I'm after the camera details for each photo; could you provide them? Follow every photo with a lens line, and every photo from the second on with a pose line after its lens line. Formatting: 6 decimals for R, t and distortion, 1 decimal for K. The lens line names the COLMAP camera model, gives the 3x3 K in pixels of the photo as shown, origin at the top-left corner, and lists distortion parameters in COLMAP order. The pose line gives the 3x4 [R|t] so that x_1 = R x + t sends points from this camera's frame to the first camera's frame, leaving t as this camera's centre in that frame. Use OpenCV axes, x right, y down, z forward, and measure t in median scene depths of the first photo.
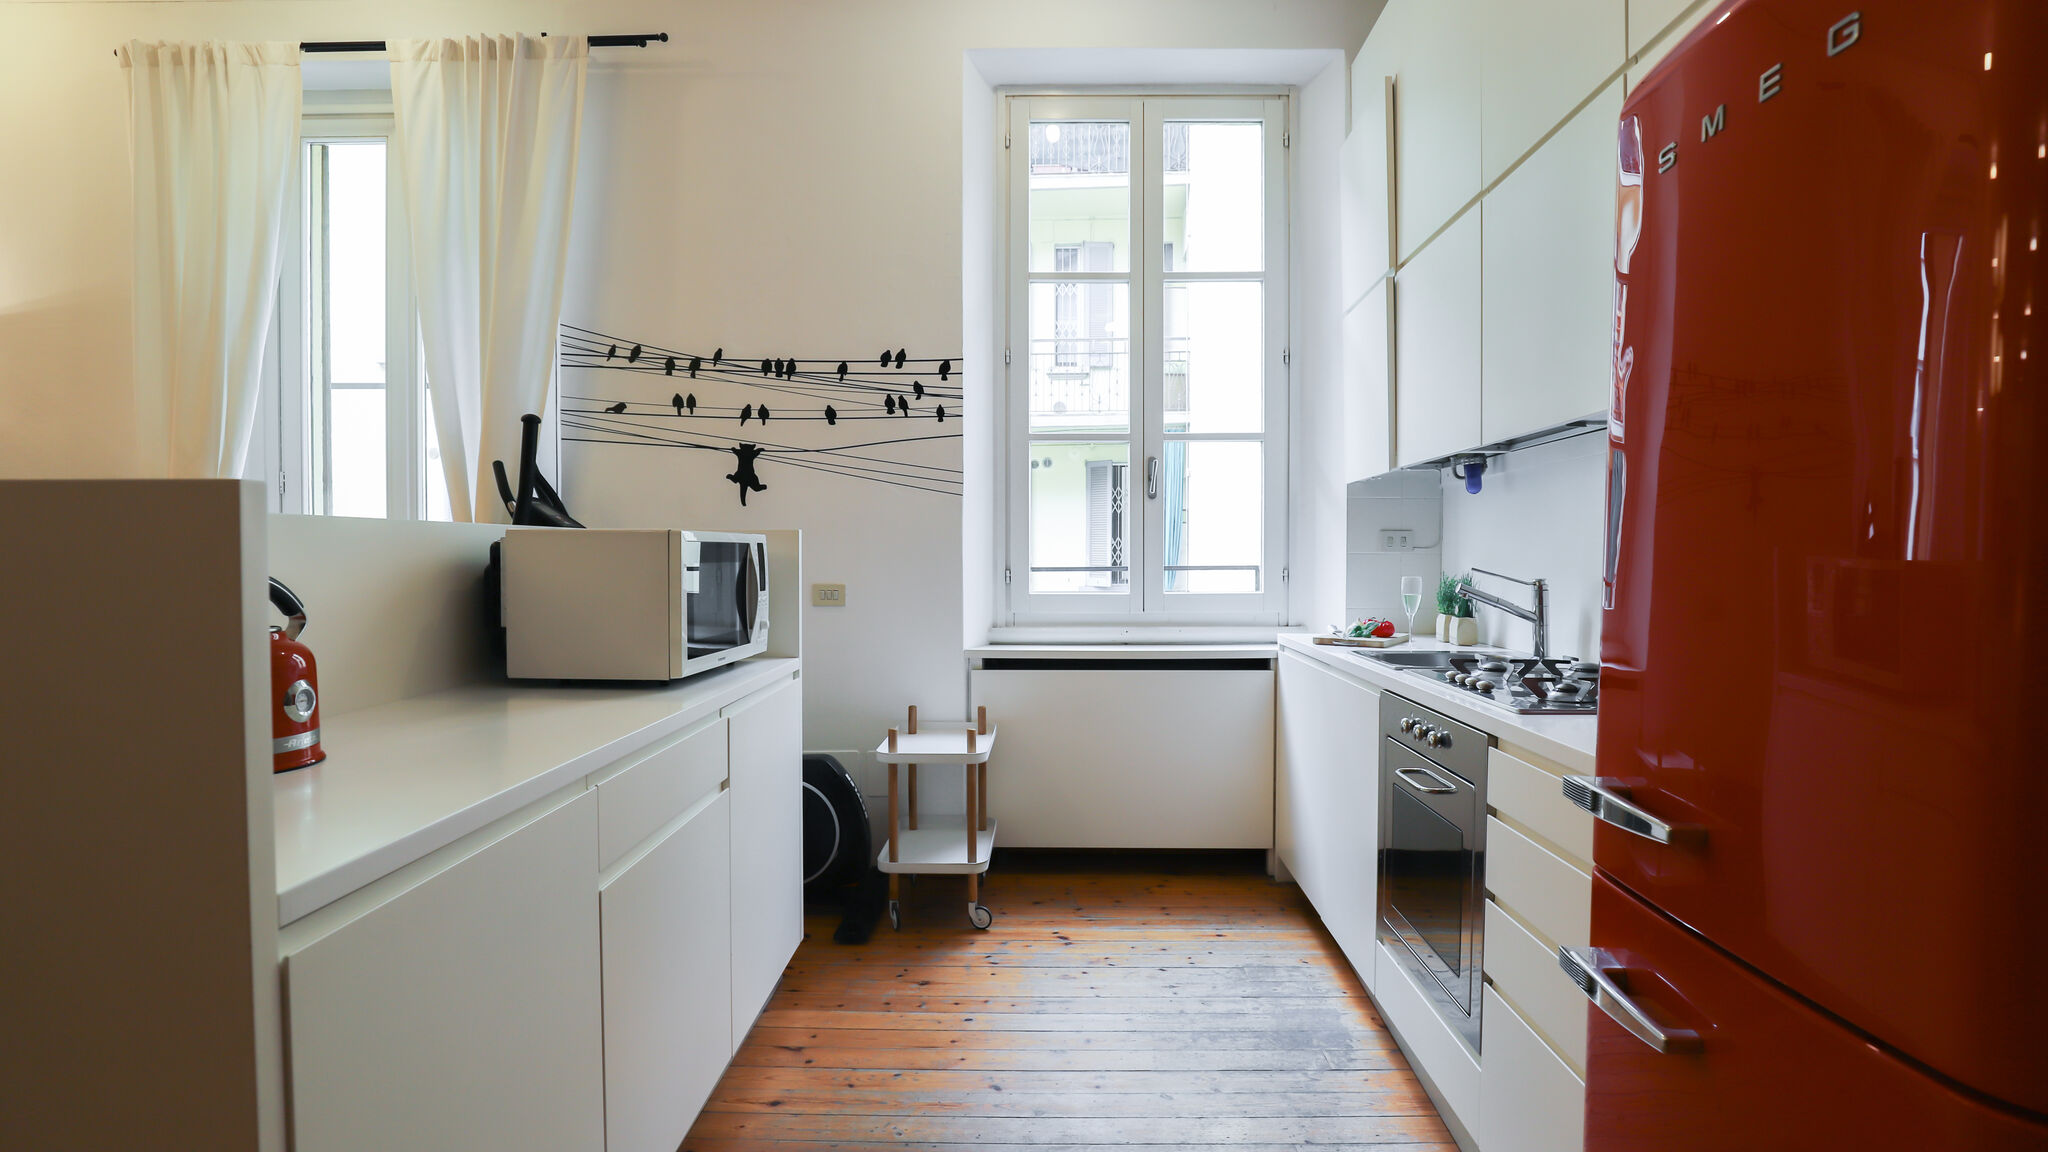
lens RADIAL K [[976.4, 0, 1017.7], [0, 976.4, 569.6], [0, 0, 1]] dist [-0.026642, 0.006775]
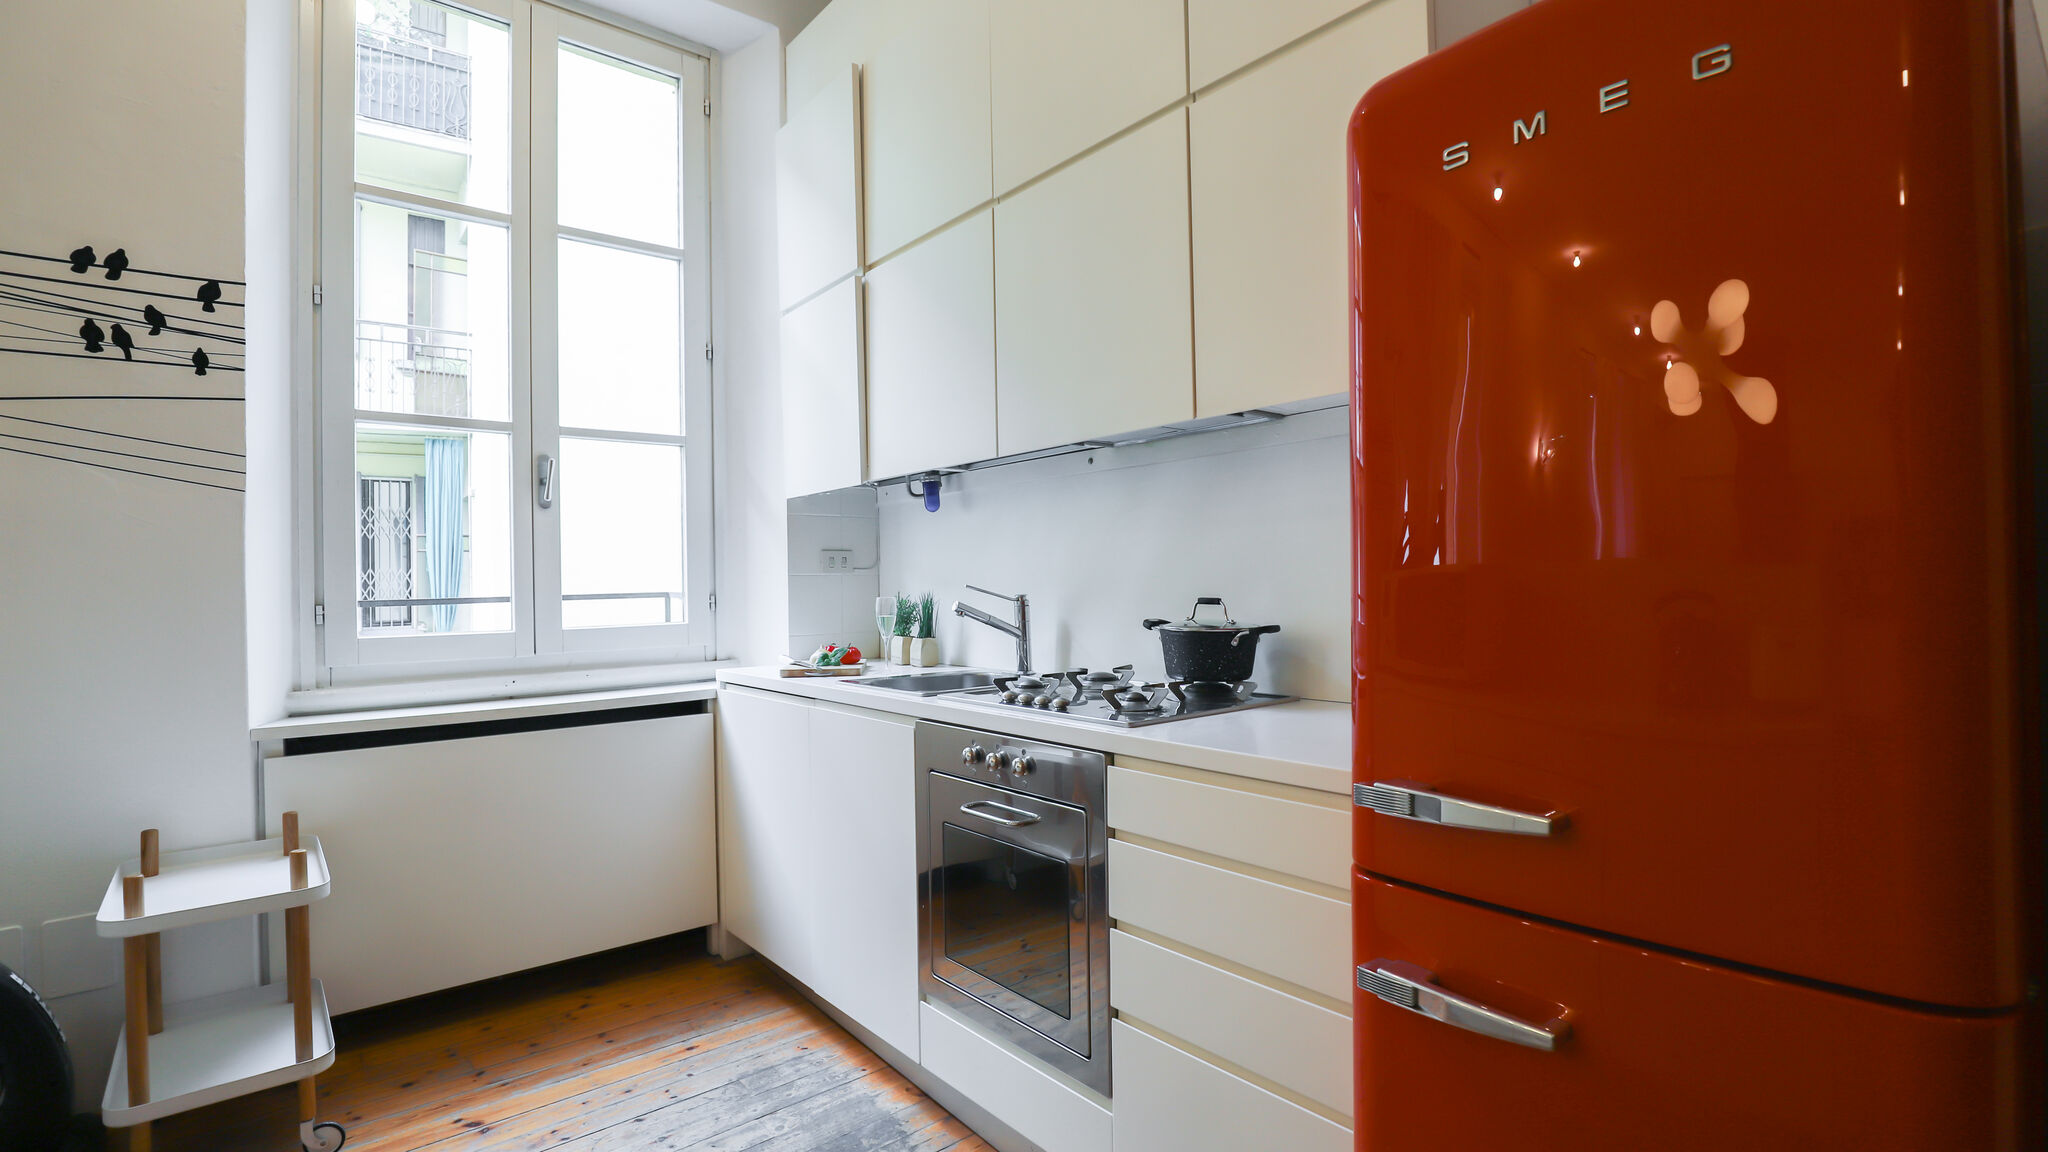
lens RADIAL K [[976.4, 0, 1051.2], [0, 976.4, 569.8], [0, 0, 1]] dist [-0.026642, 0.006775]
pose [[0.731128, -0.004549, 0.682225, -0.103886], [0.028039, 0.999333, -0.023385, 0.006288], [-0.681664, 0.036226, 0.730768, 0.170842]]
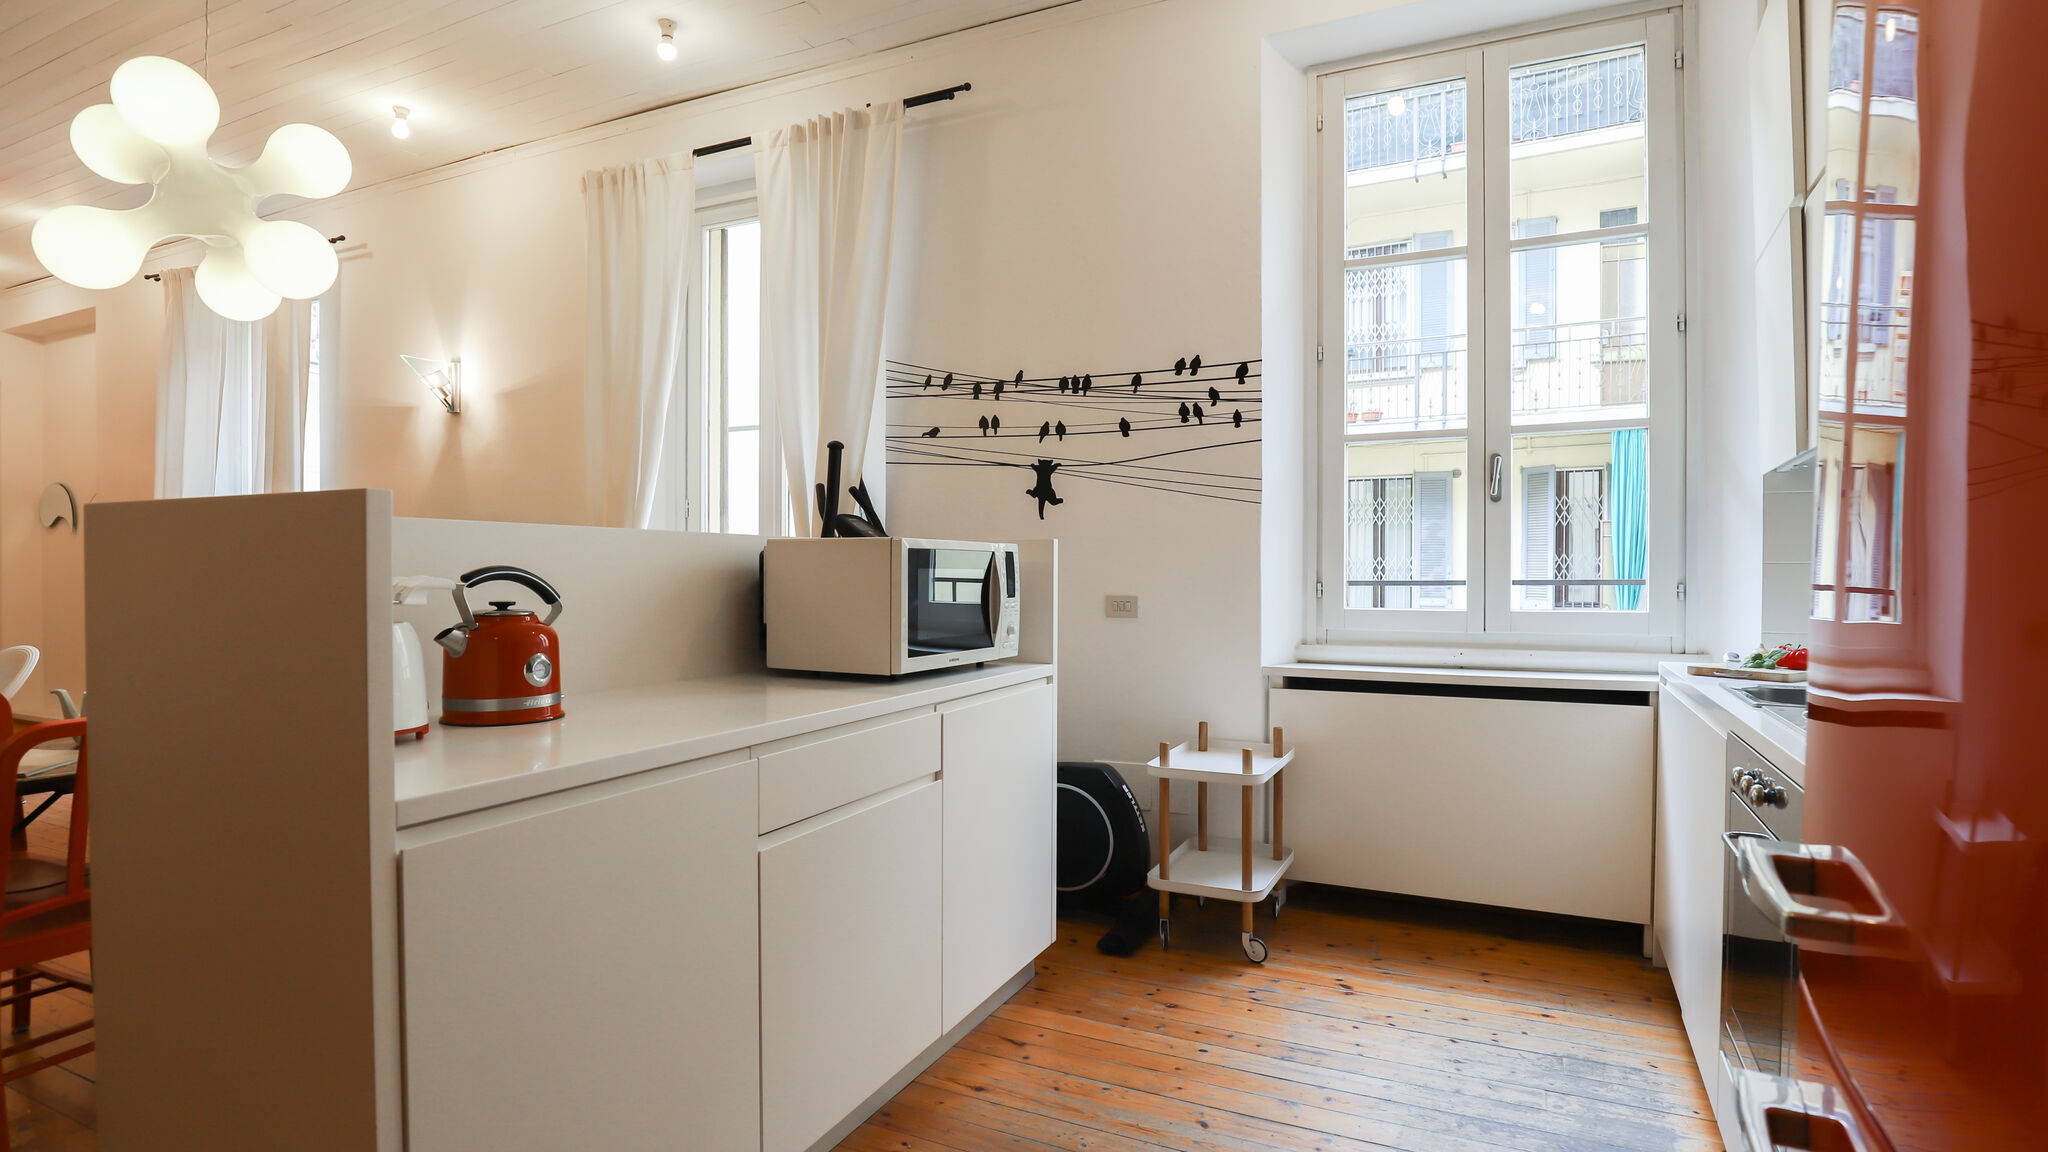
lens RADIAL K [[976.4, 0, 1003.8], [0, 976.4, 583.4], [0, 0, 1]] dist [-0.026642, 0.006775]
pose [[0.909052, 0.001932, -0.416678, 0.114608], [-0.006447, 0.999935, -0.009429, 0.012419], [0.416632, 0.011258, 0.909005, 0.037534]]
